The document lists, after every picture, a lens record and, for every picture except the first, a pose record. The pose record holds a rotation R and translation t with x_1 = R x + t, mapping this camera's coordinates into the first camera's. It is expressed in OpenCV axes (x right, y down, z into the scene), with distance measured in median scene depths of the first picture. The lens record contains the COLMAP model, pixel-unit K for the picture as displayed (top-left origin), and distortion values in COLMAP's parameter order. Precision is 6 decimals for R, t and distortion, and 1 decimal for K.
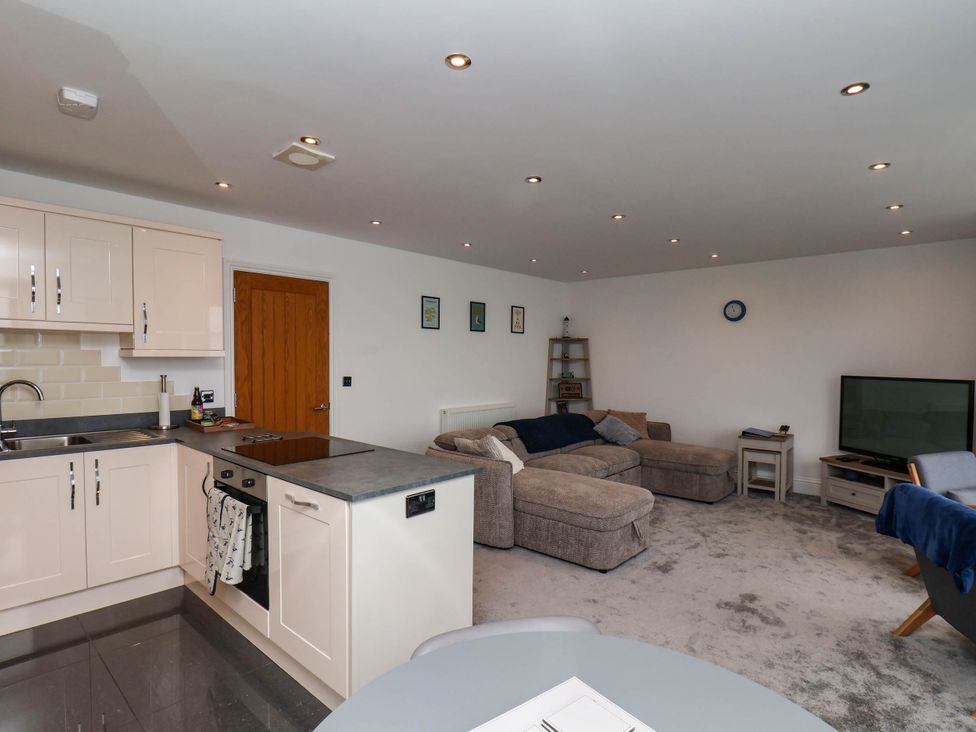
lens RADIAL K [[516.4, 0, 488.6], [0, 516.4, 375.1], [0, 0, 1]] dist [0.007082, -0.016209]
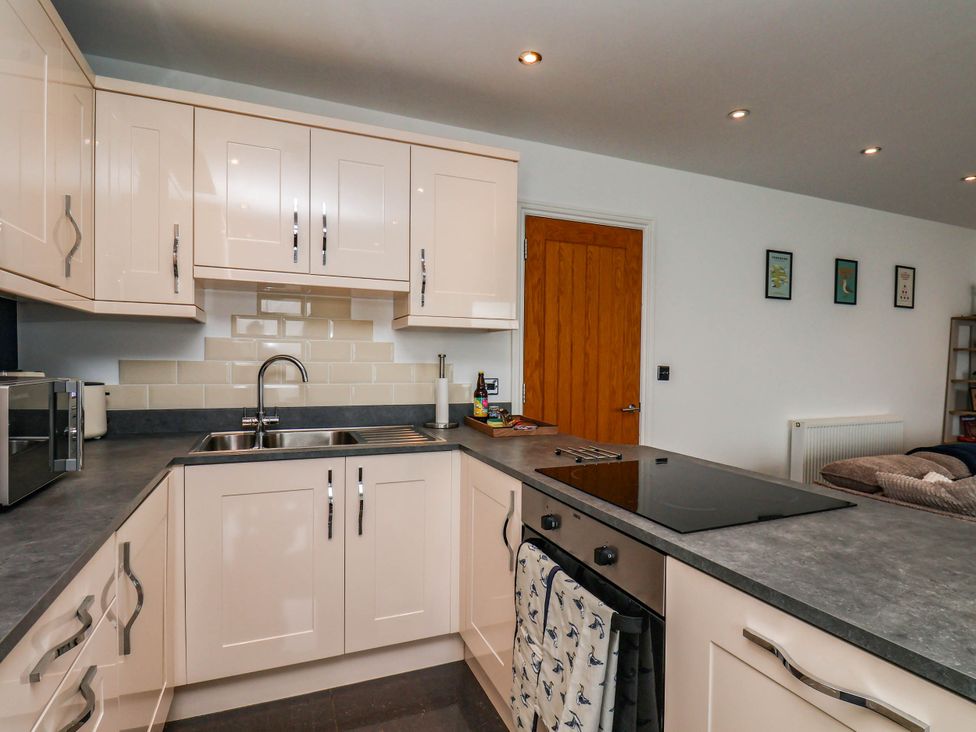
lens RADIAL K [[516.4, 0, 488.6], [0, 516.4, 375.1], [0, 0, 1]] dist [0.007082, -0.016209]
pose [[0.903083, 0.014934, -0.429205, -0.196286], [-0.019699, 0.999784, -0.006661, 0.025438], [0.429013, 0.014470, 0.903182, 0.282358]]
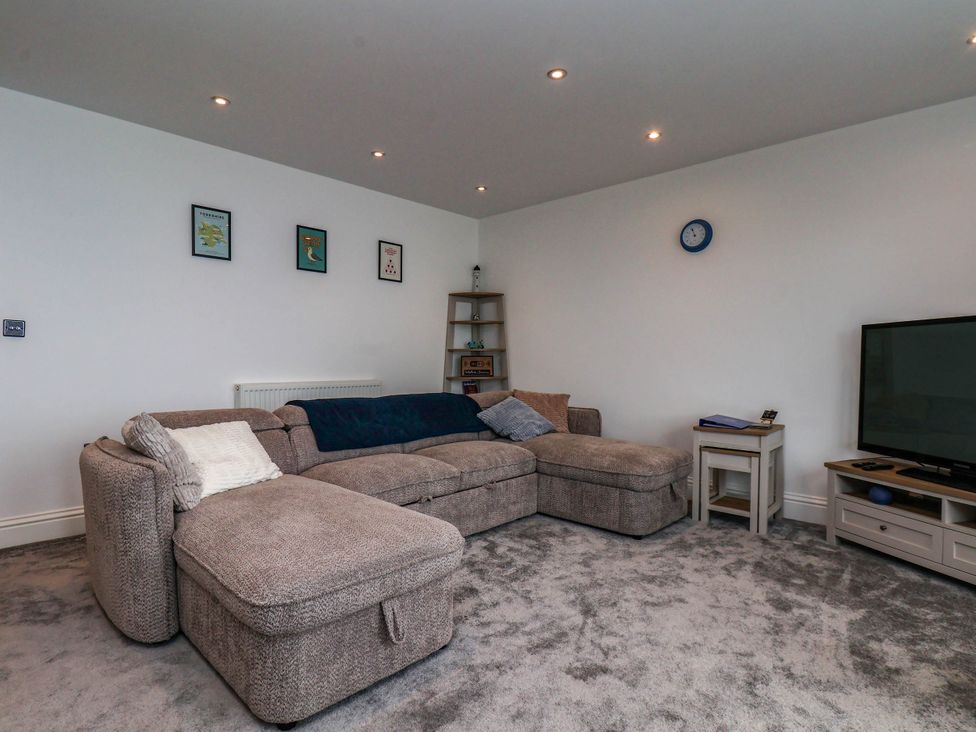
lens RADIAL K [[516.4, 0, 488.6], [0, 516.4, 375.1], [0, 0, 1]] dist [0.007082, -0.016209]
pose [[0.999420, 0.002918, -0.033922, 0.309018], [-0.003013, 0.999992, -0.002743, 0.069395], [0.033913, 0.002844, 0.999421, 0.442216]]
